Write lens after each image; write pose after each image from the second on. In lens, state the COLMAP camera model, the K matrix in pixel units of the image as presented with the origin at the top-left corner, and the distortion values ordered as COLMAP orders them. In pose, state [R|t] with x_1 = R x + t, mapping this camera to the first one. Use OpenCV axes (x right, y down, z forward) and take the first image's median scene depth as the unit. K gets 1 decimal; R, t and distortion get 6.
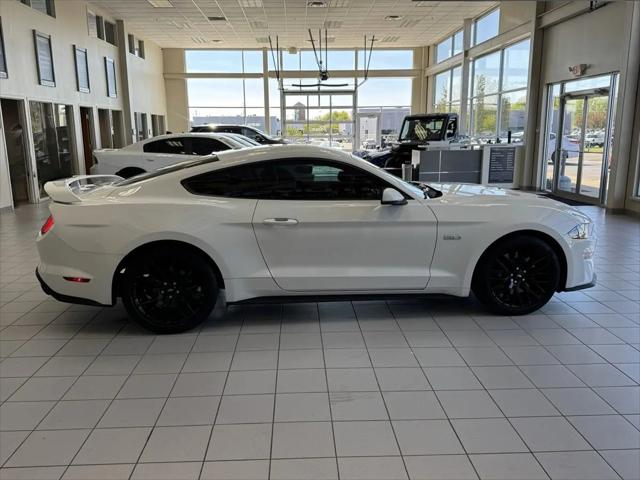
lens RADIAL K [[535.6, 0, 339.1], [0, 535.6, 240.8], [0, 0, 1]] dist [0.001586, -0.000120]
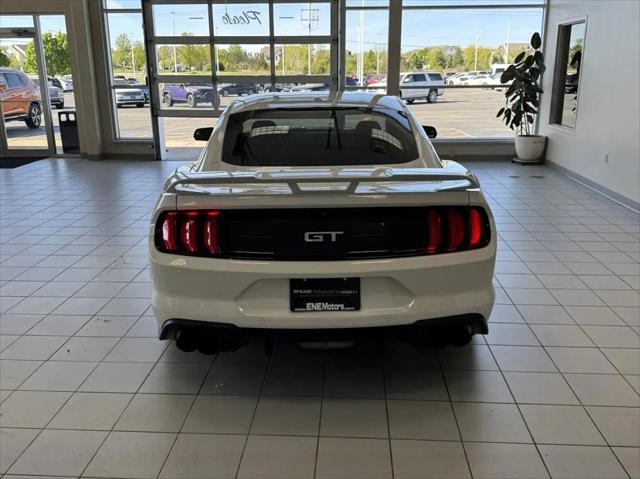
lens RADIAL K [[564.4, 0, 318.4], [0, 564.4, 230.5], [0, 0, 1]] dist [0.070055, -0.008083]
pose [[0.107162, -0.264429, 0.958433, -0.415470], [0.212218, 0.947852, 0.237782, -0.077801], [-0.971329, 0.177916, 0.157691, 0.370724]]
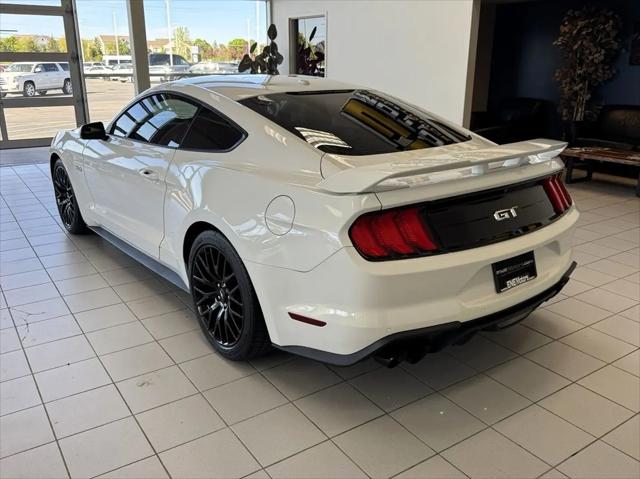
lens RADIAL K [[557.0, 0, 301.9], [0, 557.0, 240.2], [0, 0, 1]] dist [0.005579, -0.004582]
pose [[-0.506447, -0.259478, 0.822303, -0.346989], [0.180738, 0.900519, 0.395474, -0.113744], [-0.843117, 0.348908, -0.409167, 0.562677]]
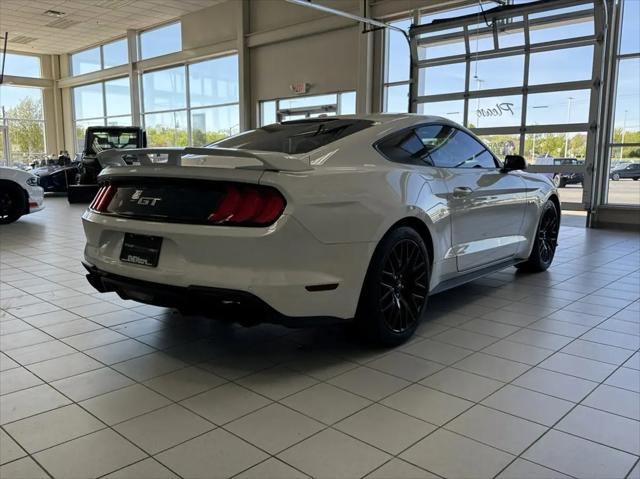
lens RADIAL K [[555.3, 0, 298.6], [0, 555.3, 245.6], [0, 0, 1]] dist [0.014303, -0.003504]
pose [[0.734038, -0.097610, 0.672057, -0.328355], [0.138098, 0.990394, -0.006989, 0.007572], [-0.664919, 0.097940, 0.740467, 0.174424]]
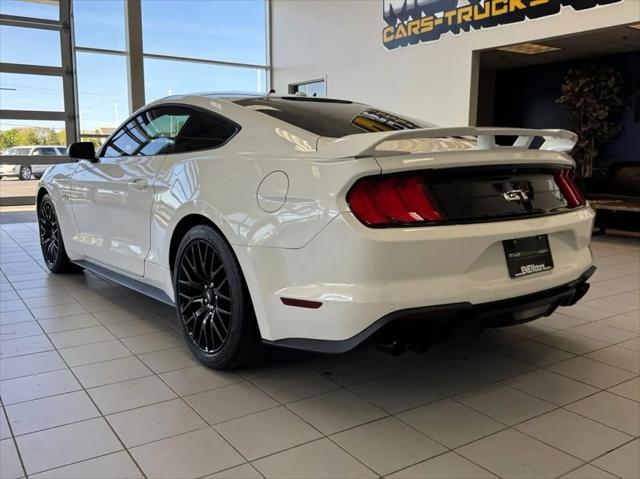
lens RADIAL K [[584.3, 0, 295.7], [0, 584.3, 240.0], [0, 0, 1]] dist [0.006322, -0.005536]
pose [[-0.496834, -0.122611, 0.859140, -0.350373], [0.178198, 0.954462, 0.239266, -0.072498], [-0.849353, 0.271973, -0.452360, 0.571105]]
